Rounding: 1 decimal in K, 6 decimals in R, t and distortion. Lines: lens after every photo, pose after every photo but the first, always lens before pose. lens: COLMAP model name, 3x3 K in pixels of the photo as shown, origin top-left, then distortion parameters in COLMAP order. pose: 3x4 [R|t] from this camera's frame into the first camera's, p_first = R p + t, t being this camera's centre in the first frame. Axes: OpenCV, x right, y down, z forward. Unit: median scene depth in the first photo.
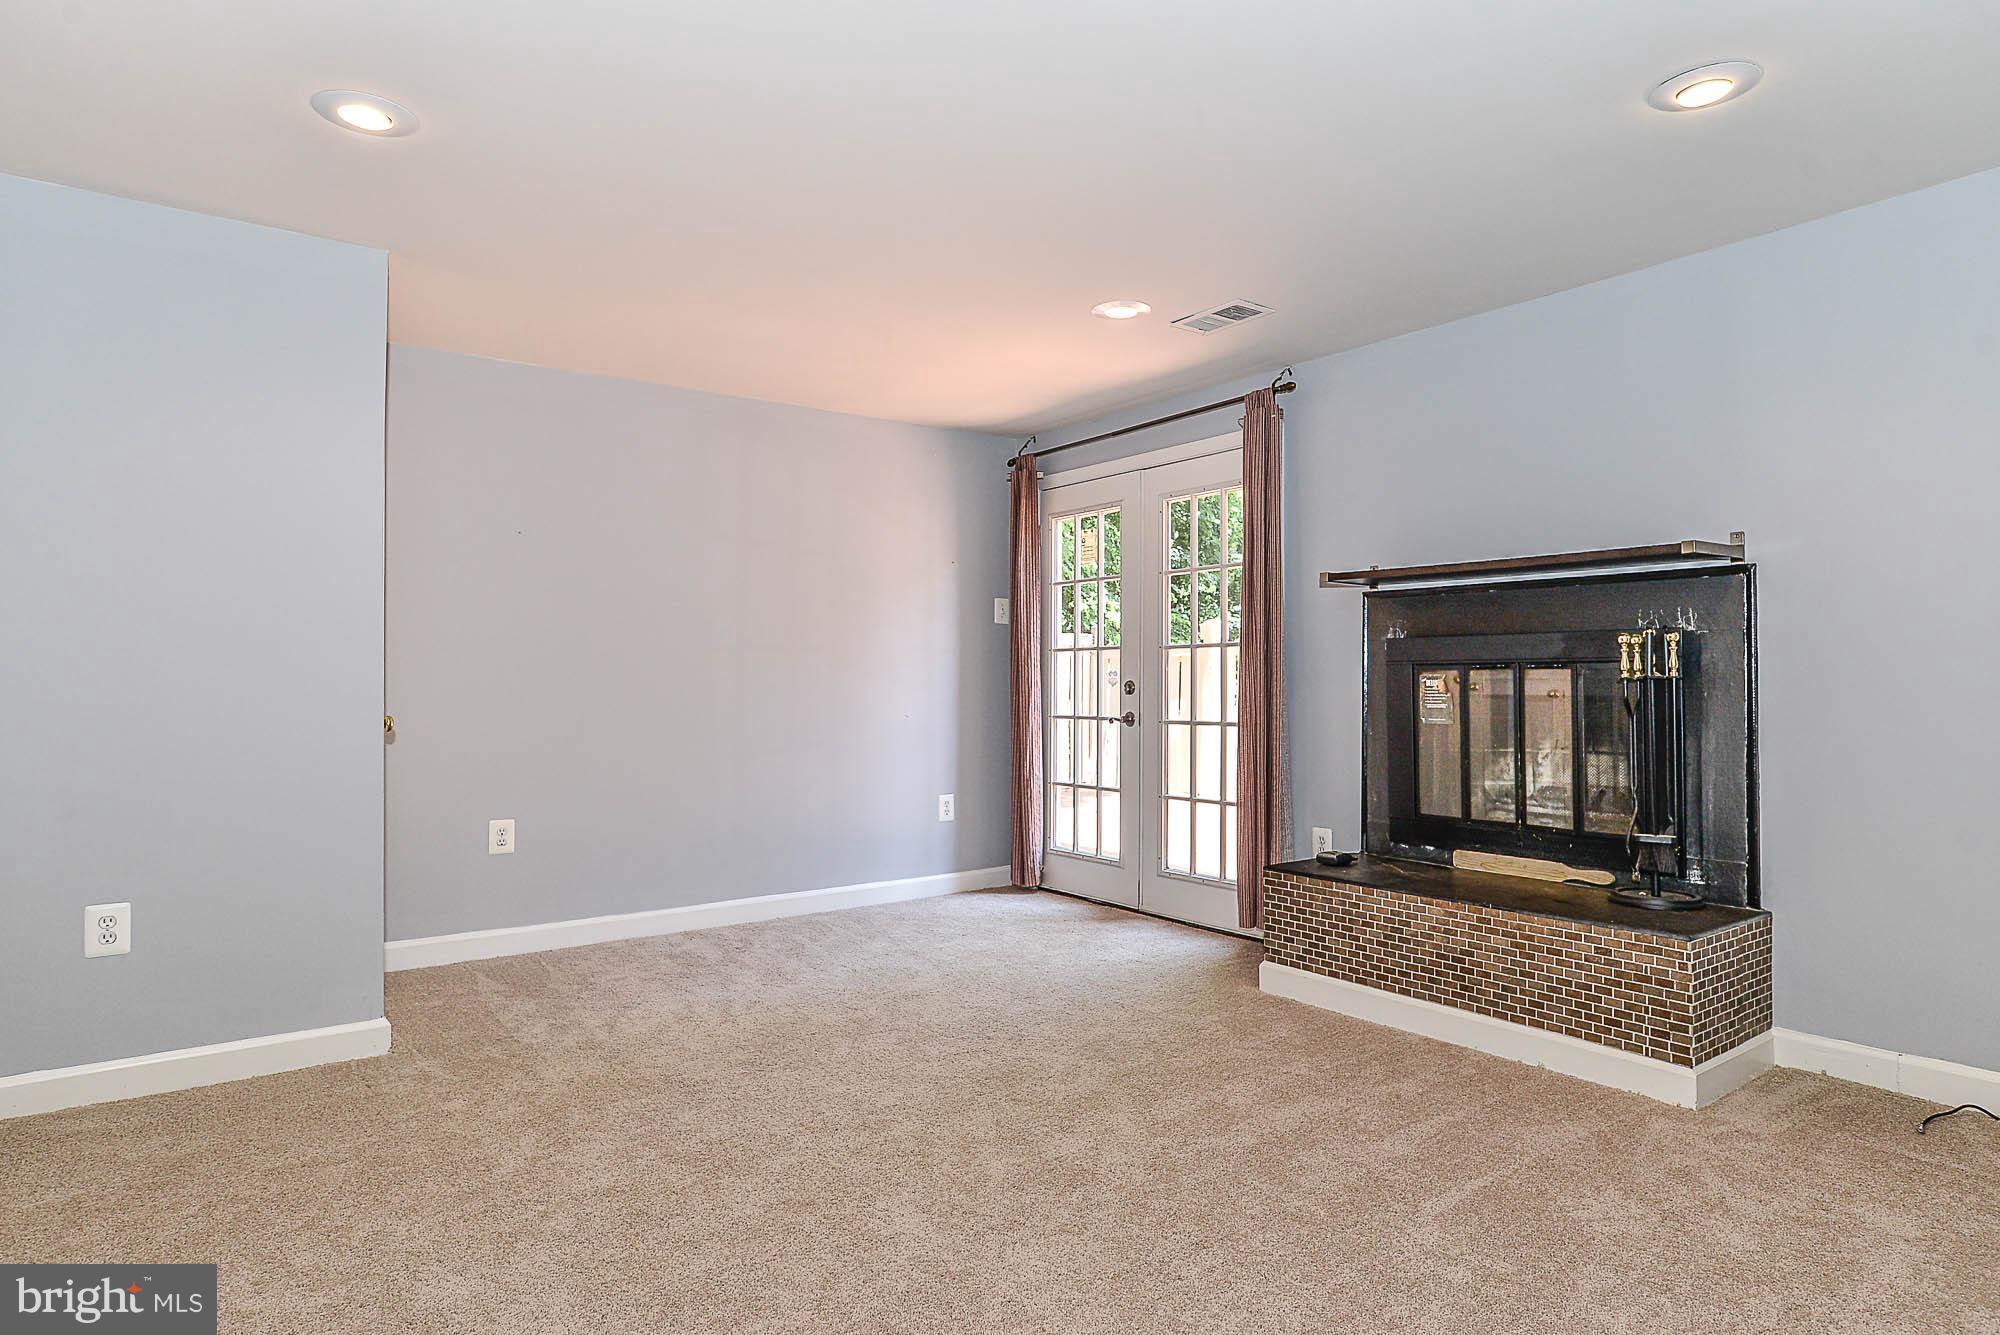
lens RADIAL K [[1132.2, 0, 1011.9], [0, 1132.2, 668.1], [0, 0, 1]] dist [-0.011230, 0.001005]
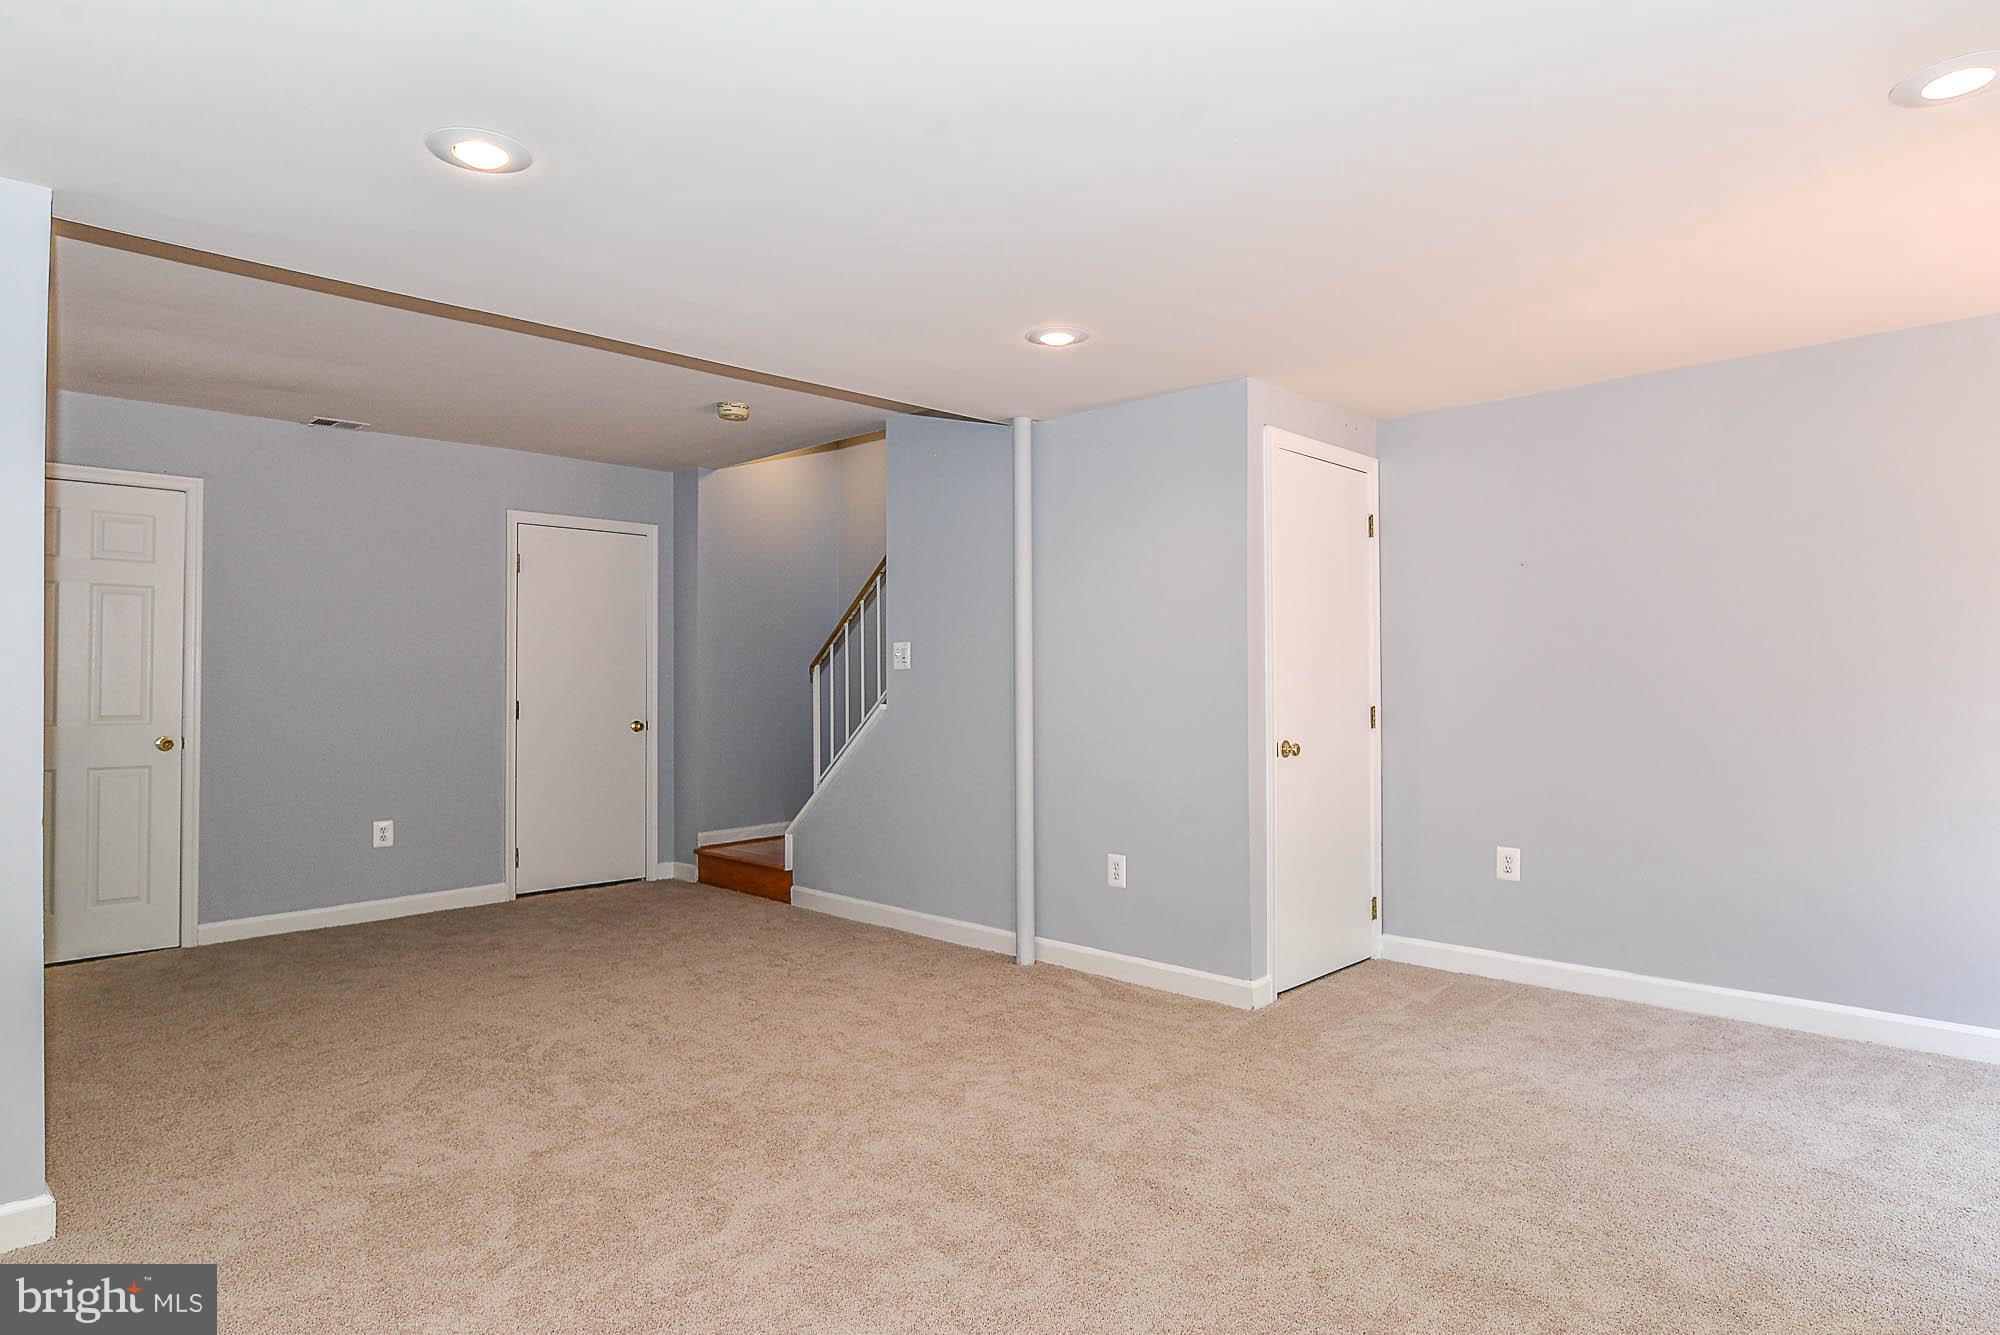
lens RADIAL K [[1132.2, 0, 1011.9], [0, 1132.2, 668.1], [0, 0, 1]] dist [-0.011230, 0.001005]
pose [[0.146394, -0.014273, -0.989123, 0.584103], [0.019235, 0.999748, -0.011579, -0.029415], [0.989039, -0.017331, 0.146631, 0.477860]]
